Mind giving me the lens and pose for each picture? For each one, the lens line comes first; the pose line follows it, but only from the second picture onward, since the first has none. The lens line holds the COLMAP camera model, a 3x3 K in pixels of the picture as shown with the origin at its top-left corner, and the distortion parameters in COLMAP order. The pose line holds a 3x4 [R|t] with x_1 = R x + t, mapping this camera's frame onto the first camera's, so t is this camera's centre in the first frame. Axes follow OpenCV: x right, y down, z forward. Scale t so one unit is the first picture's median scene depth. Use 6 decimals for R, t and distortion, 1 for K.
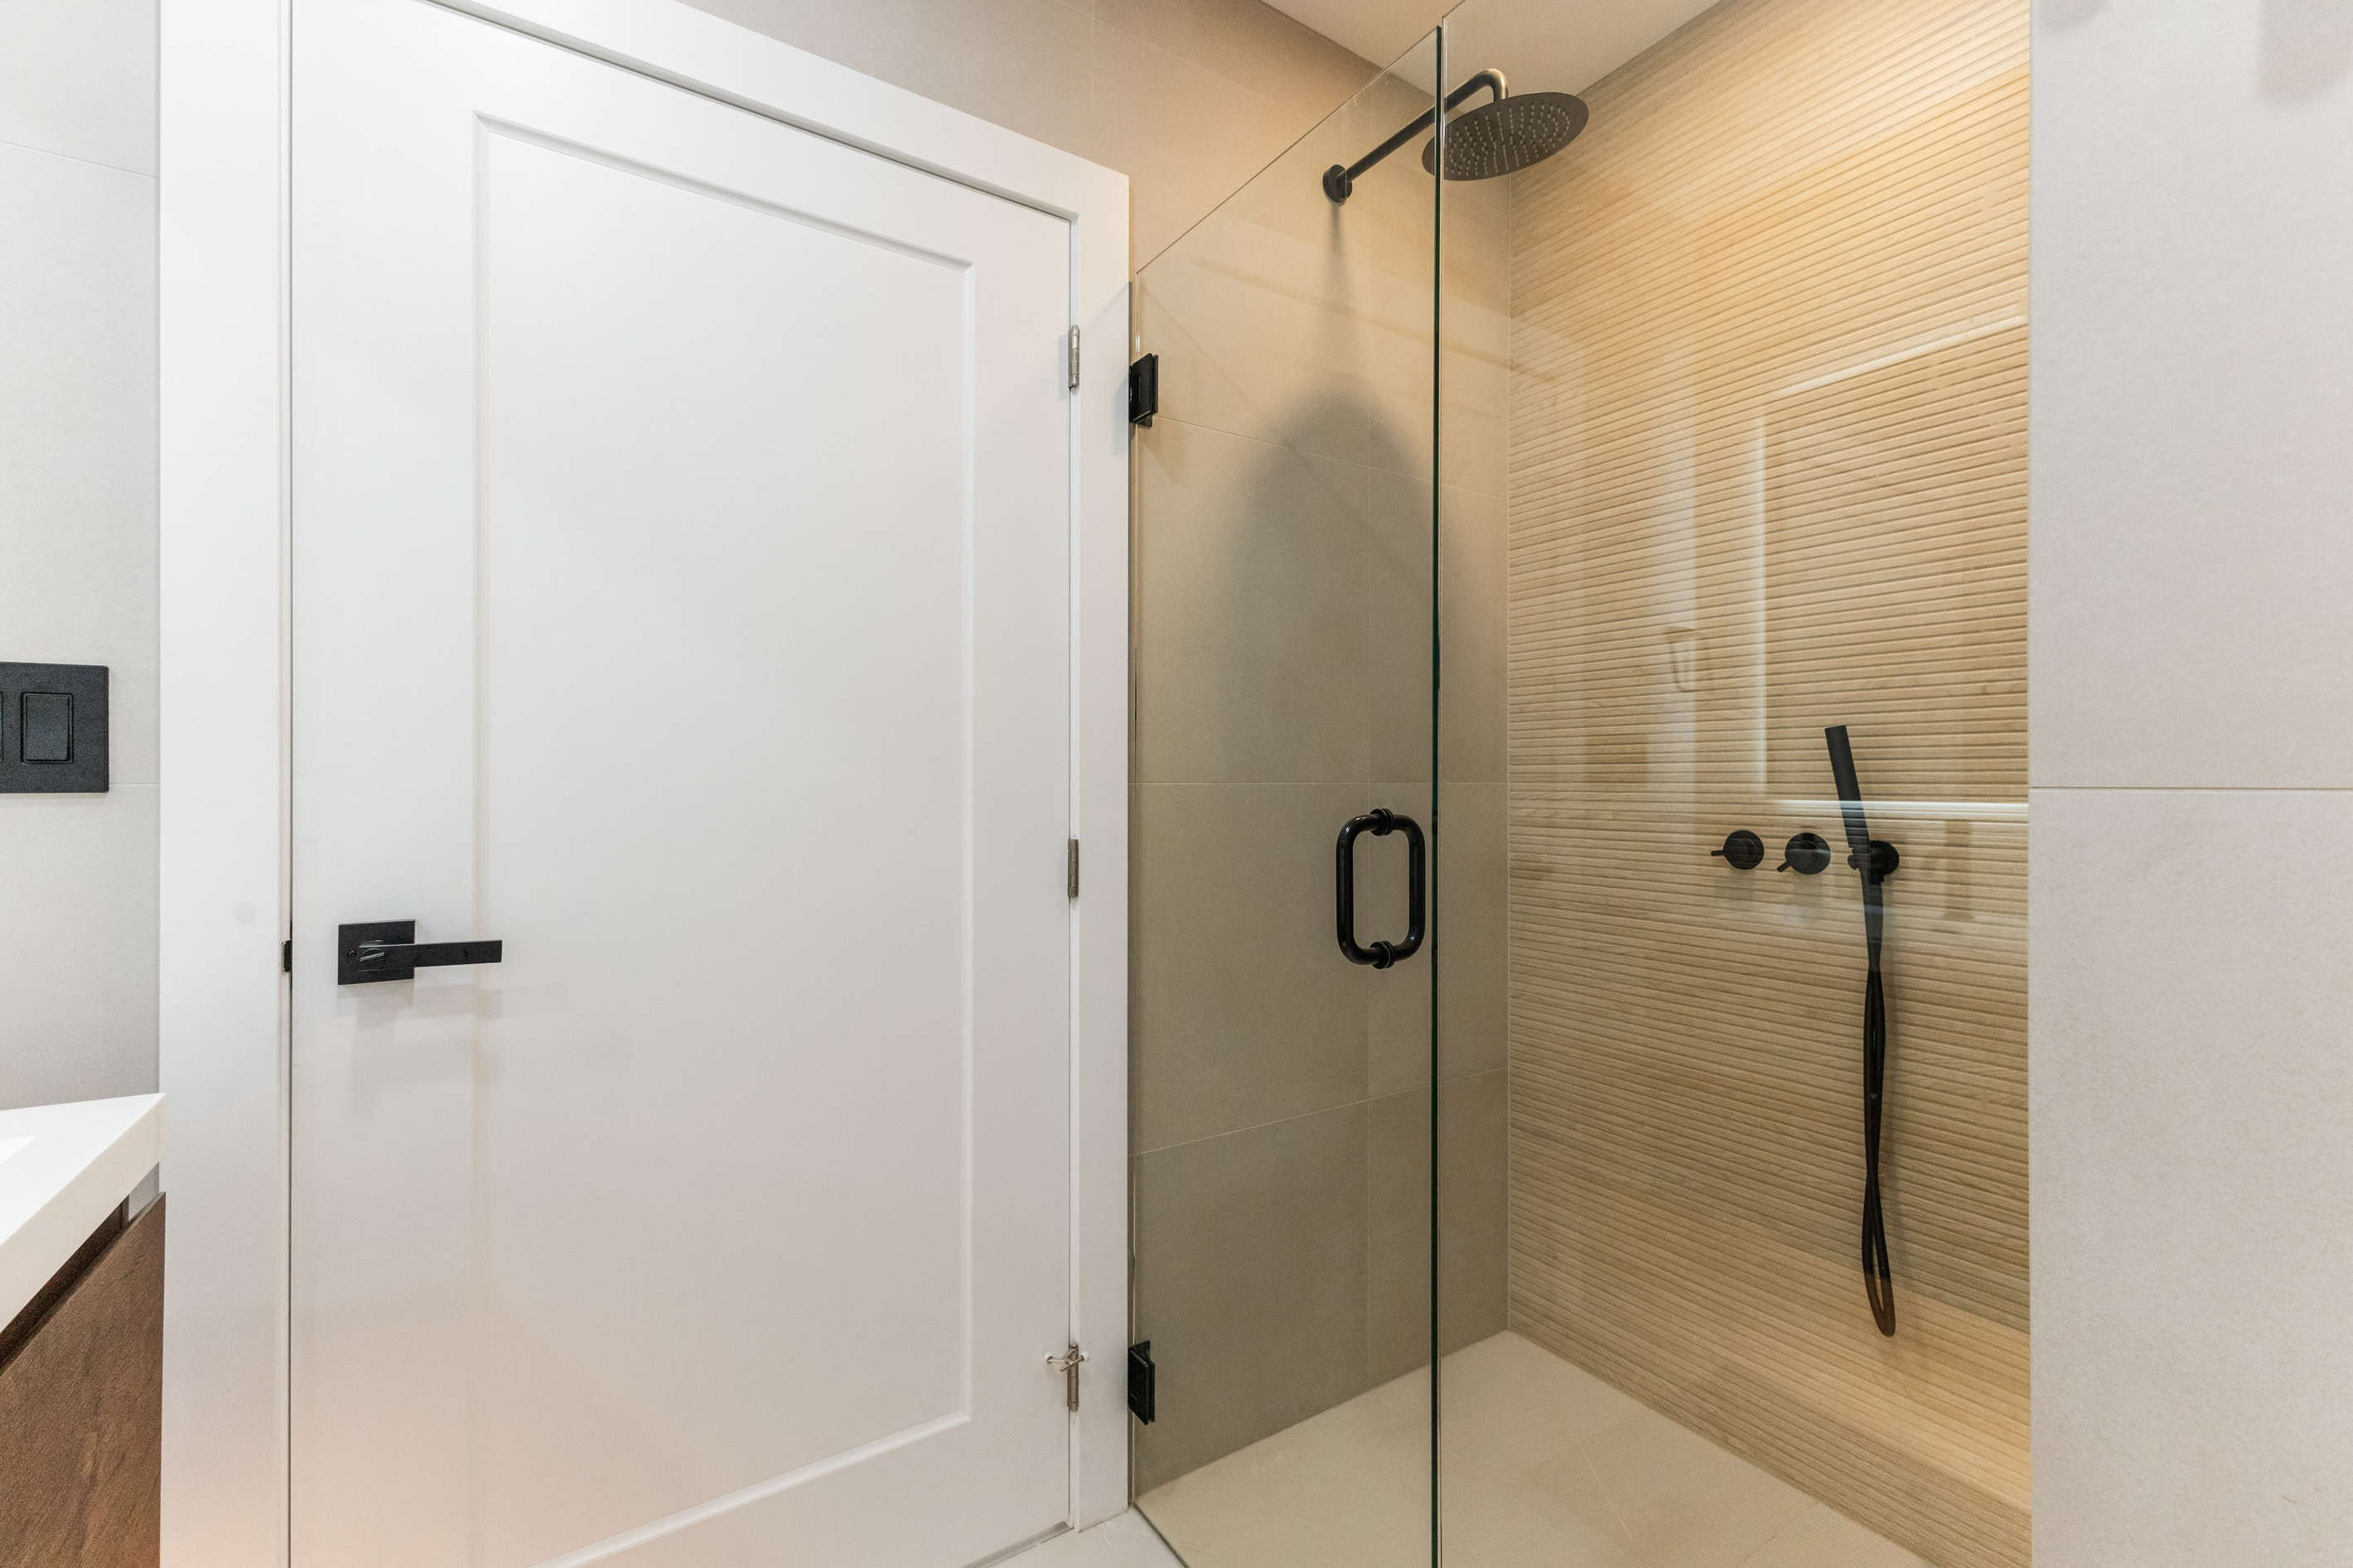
lens RADIAL K [[1035.3, 0, 1184.2], [0, 1035.3, 781.5], [0, 0, 1]] dist [0.004631, -0.000497]
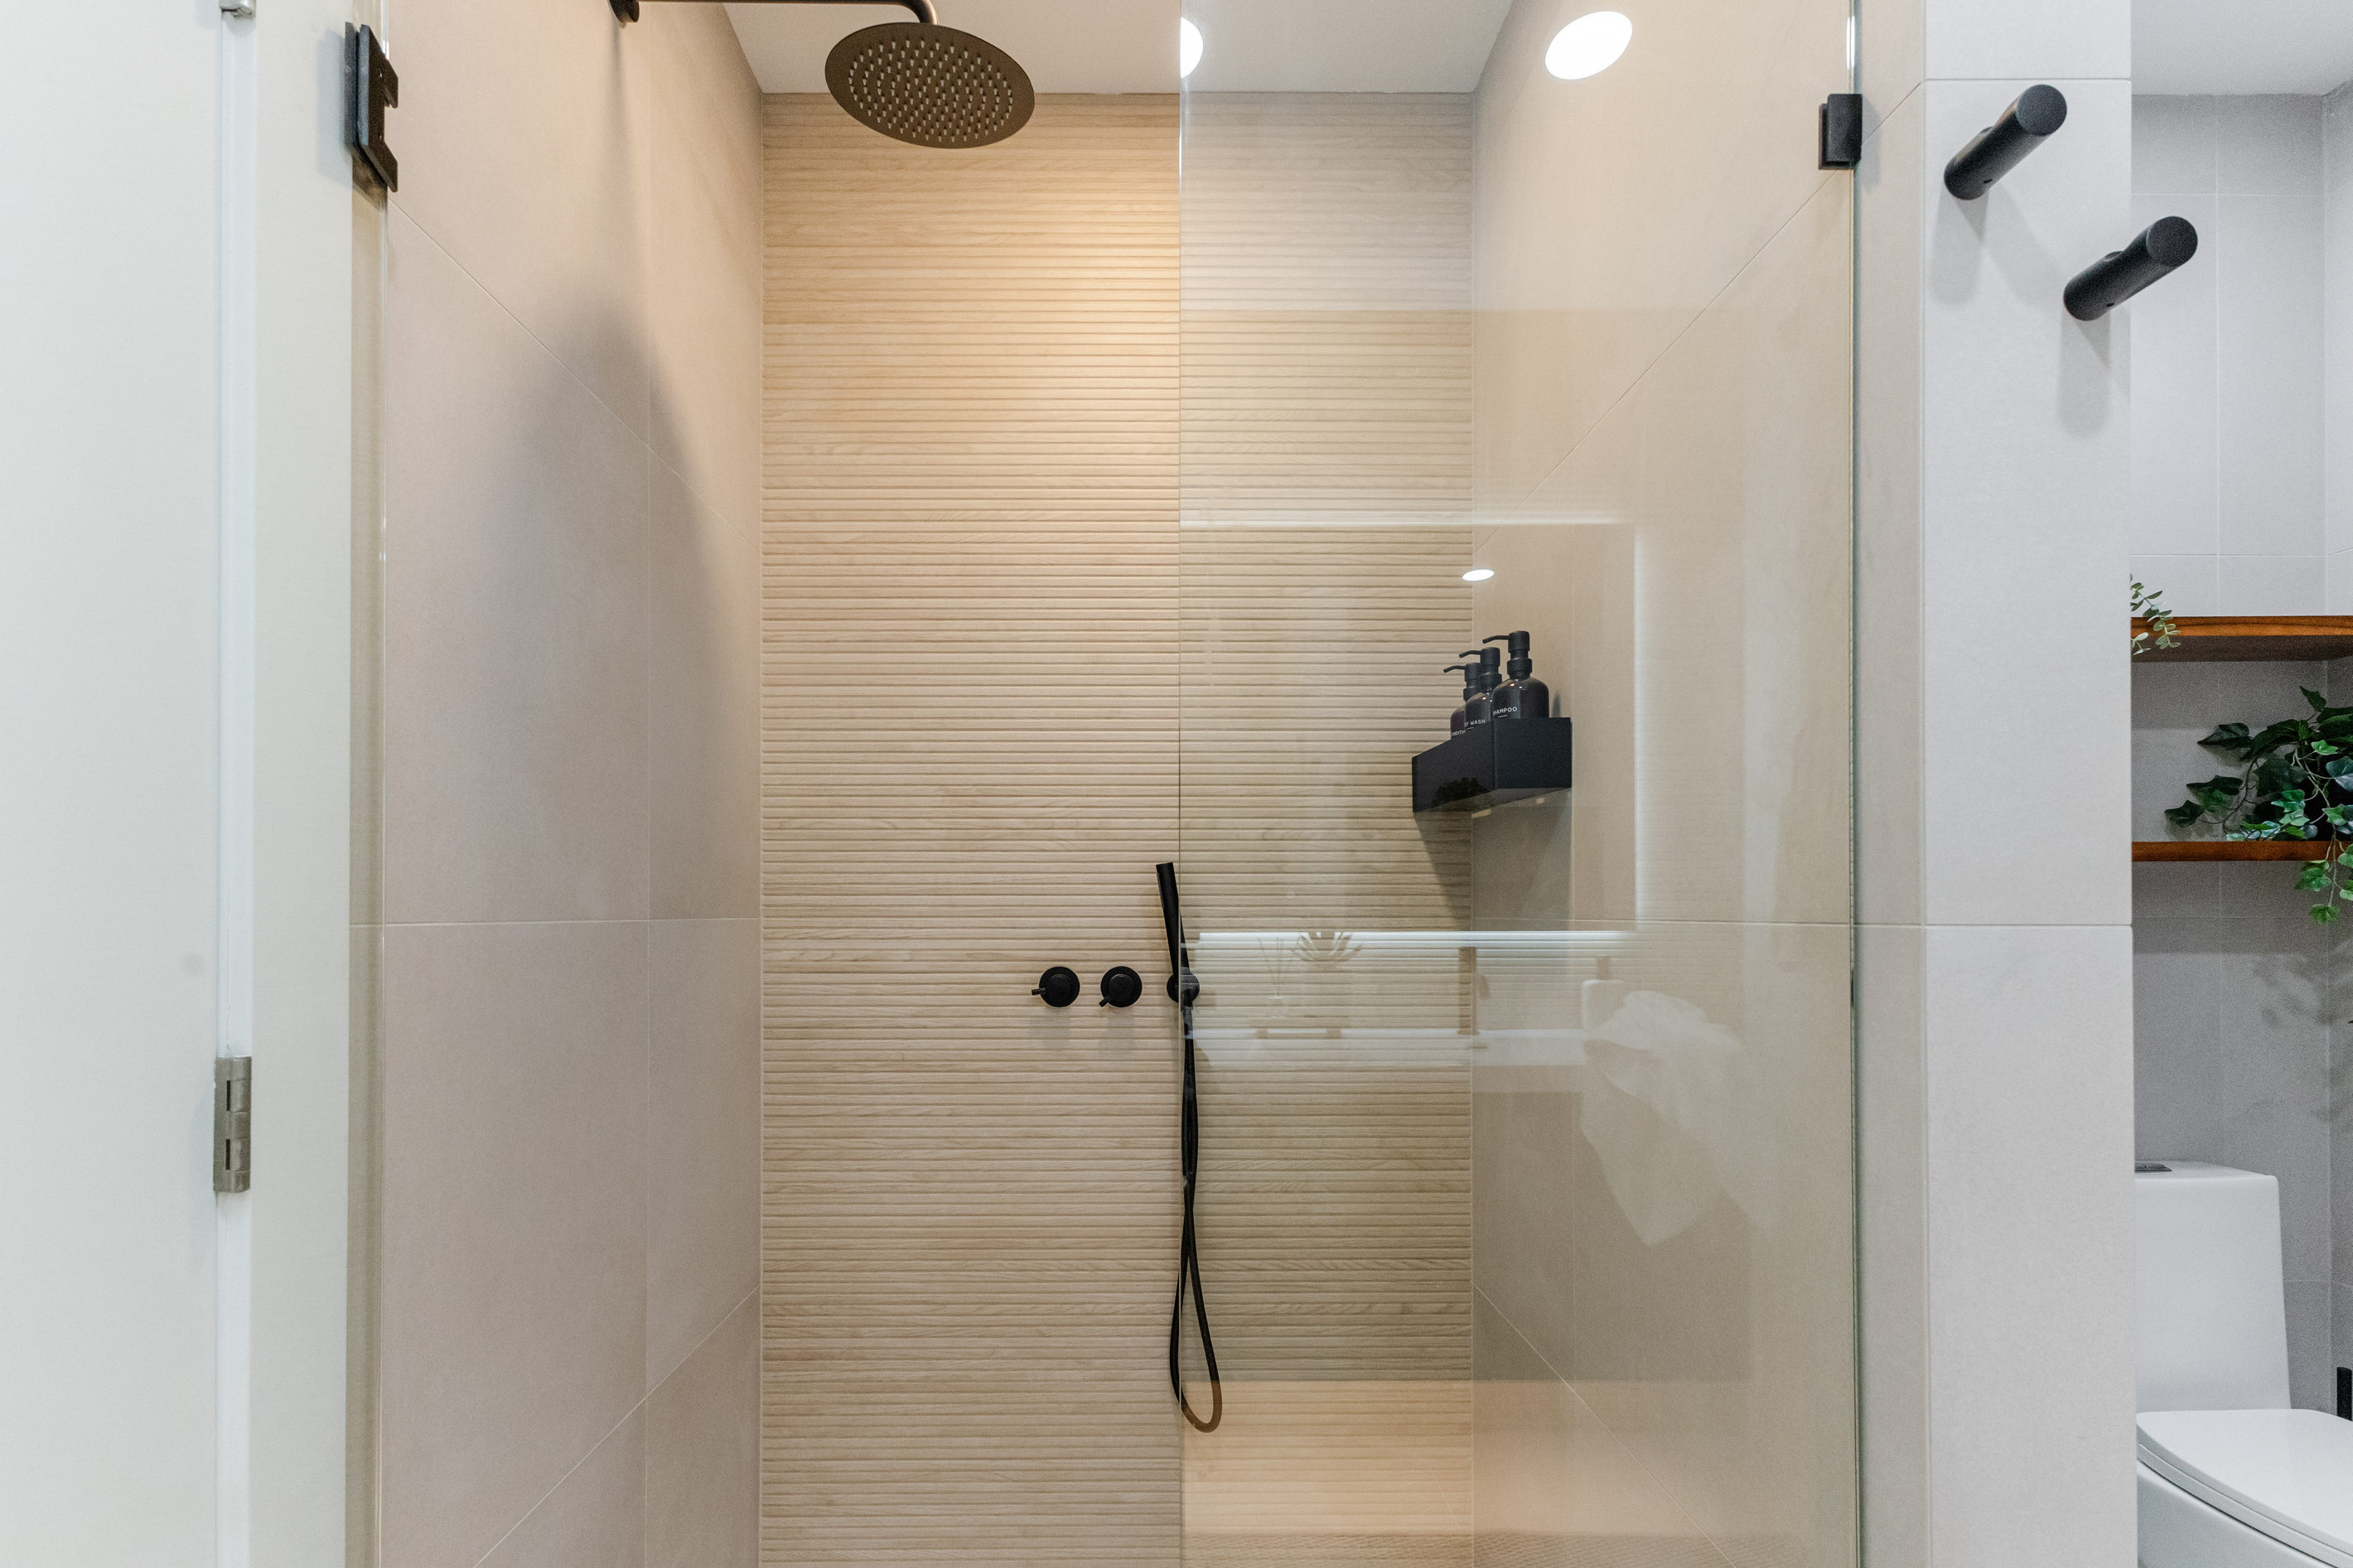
lens RADIAL K [[1035.3, 0, 1165.5], [0, 1035.3, 906.3], [0, 0, 1]] dist [0.004631, -0.000497]
pose [[0.537413, 0.003612, 0.843311, -0.207069], [0.001338, 0.999986, -0.005135, -0.003484], [-0.843318, 0.003888, 0.537401, 0.375647]]
